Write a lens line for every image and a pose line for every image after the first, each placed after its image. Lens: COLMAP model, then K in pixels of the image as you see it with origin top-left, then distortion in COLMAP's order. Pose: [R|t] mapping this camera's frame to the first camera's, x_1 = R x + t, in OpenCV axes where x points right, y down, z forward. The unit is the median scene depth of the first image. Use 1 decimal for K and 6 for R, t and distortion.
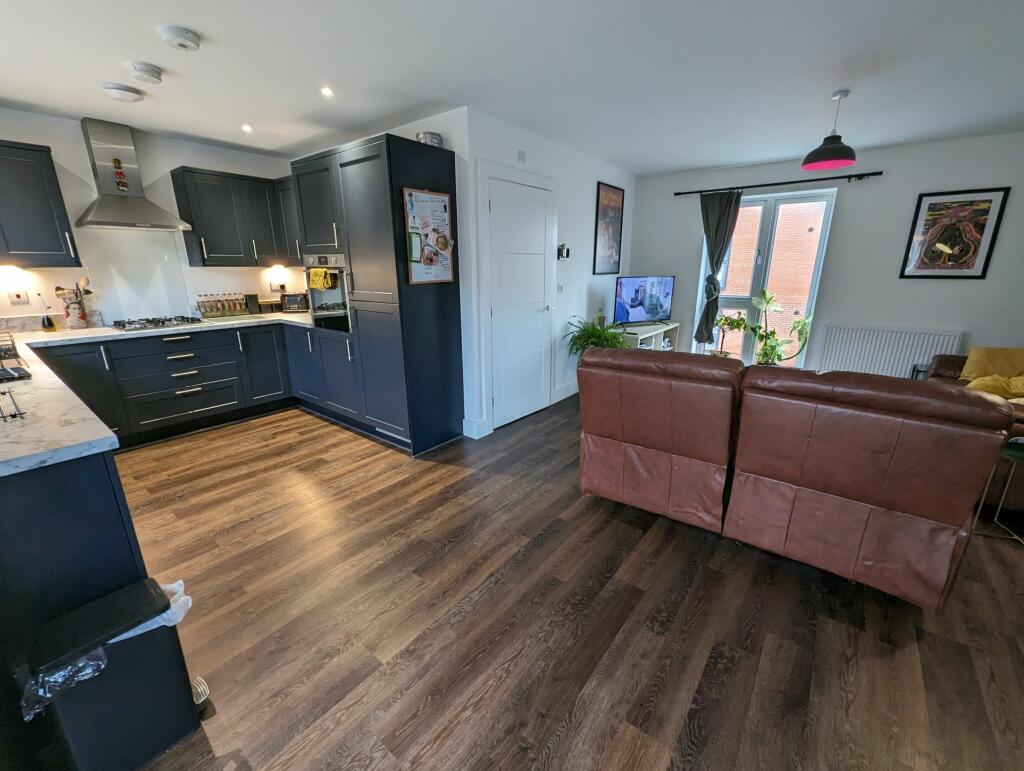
lens RADIAL K [[414.3, 0, 512.0], [0, 414.3, 385.5], [0, 0, 1]] dist [-0.000135, -0.000069]
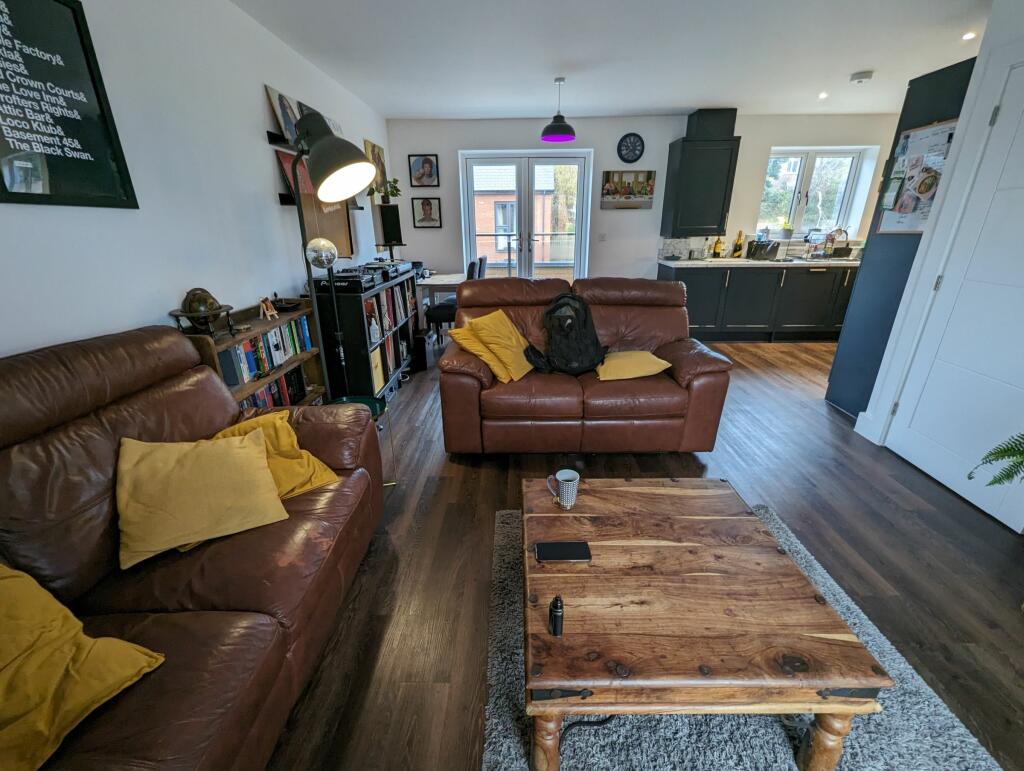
lens RADIAL K [[414.3, 0, 512.0], [0, 414.3, 385.5], [0, 0, 1]] dist [-0.000135, -0.000069]
pose [[-0.795785, 0.233476, -0.558762, 1.058318], [-0.149180, 0.818675, 0.554541, -0.354097], [0.586917, 0.524652, -0.616660, 1.247460]]
